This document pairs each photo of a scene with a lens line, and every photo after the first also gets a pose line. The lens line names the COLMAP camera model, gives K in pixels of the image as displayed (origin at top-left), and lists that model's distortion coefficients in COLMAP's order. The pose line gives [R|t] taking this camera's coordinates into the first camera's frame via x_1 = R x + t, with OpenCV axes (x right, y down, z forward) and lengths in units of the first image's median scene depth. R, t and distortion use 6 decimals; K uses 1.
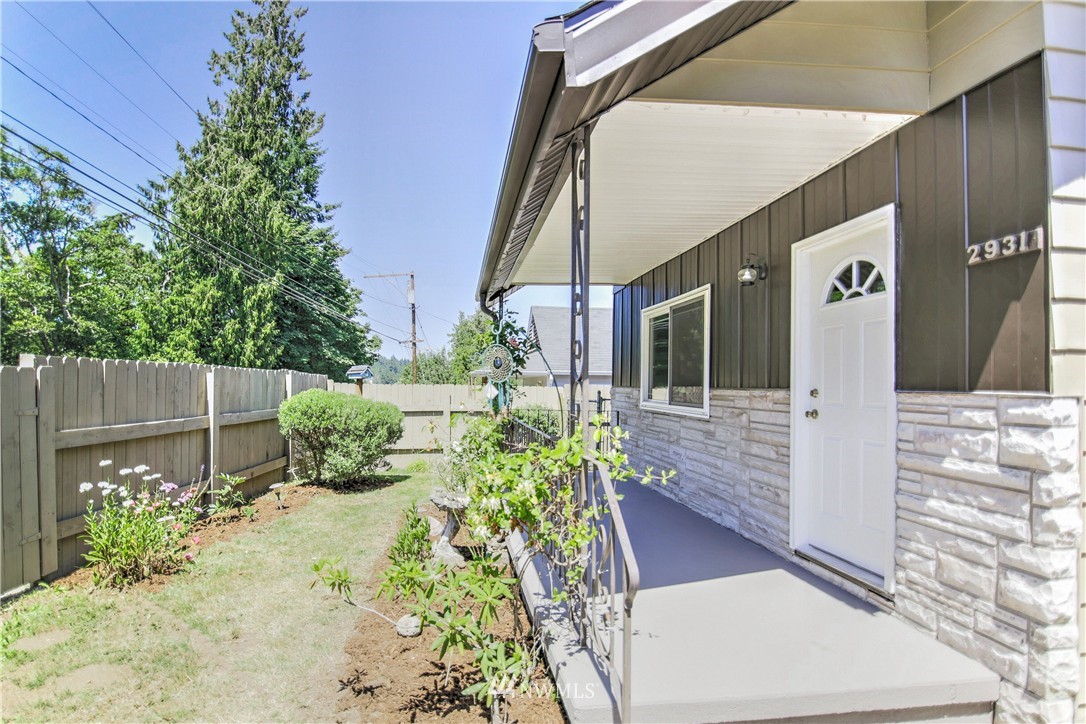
lens RADIAL K [[557.4, 0, 540.6], [0, 557.4, 380.8], [0, 0, 1]] dist [-0.003051, -0.014897]
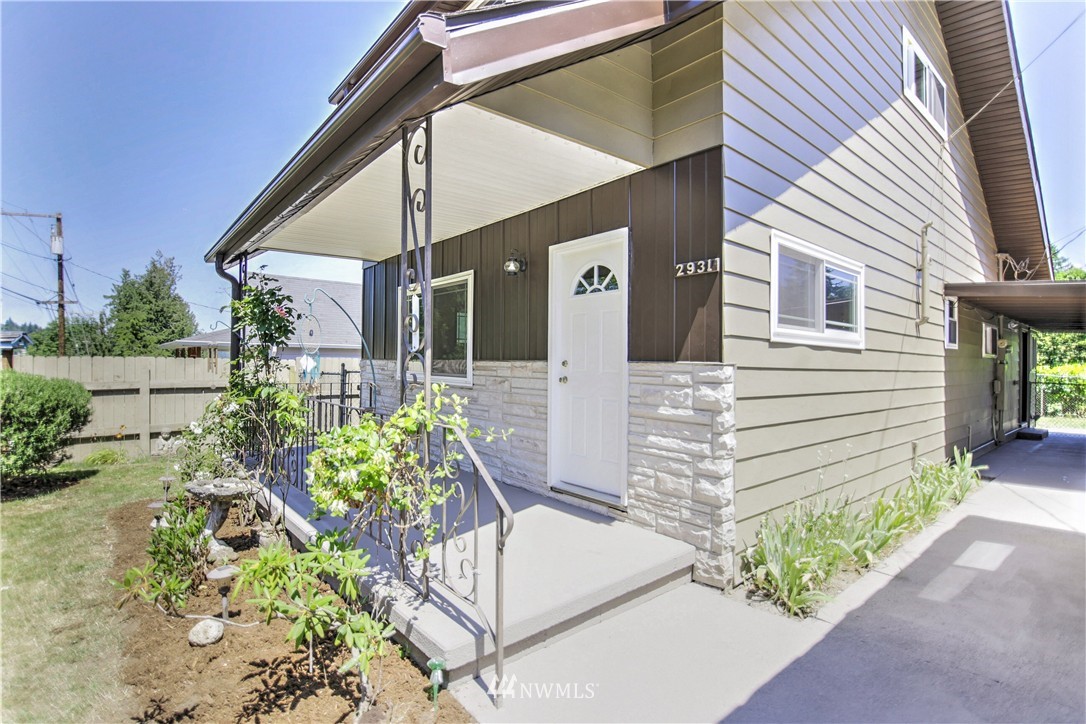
lens RADIAL K [[519.9, 0, 541.7], [0, 519.9, 358.4], [0, 0, 1]] dist [-0.002637, -0.011565]
pose [[0.822221, 0.000561, 0.569169, -0.289345], [-0.004782, 0.999971, 0.005923, 0.003888], [-0.569149, -0.007592, 0.822199, 0.043980]]
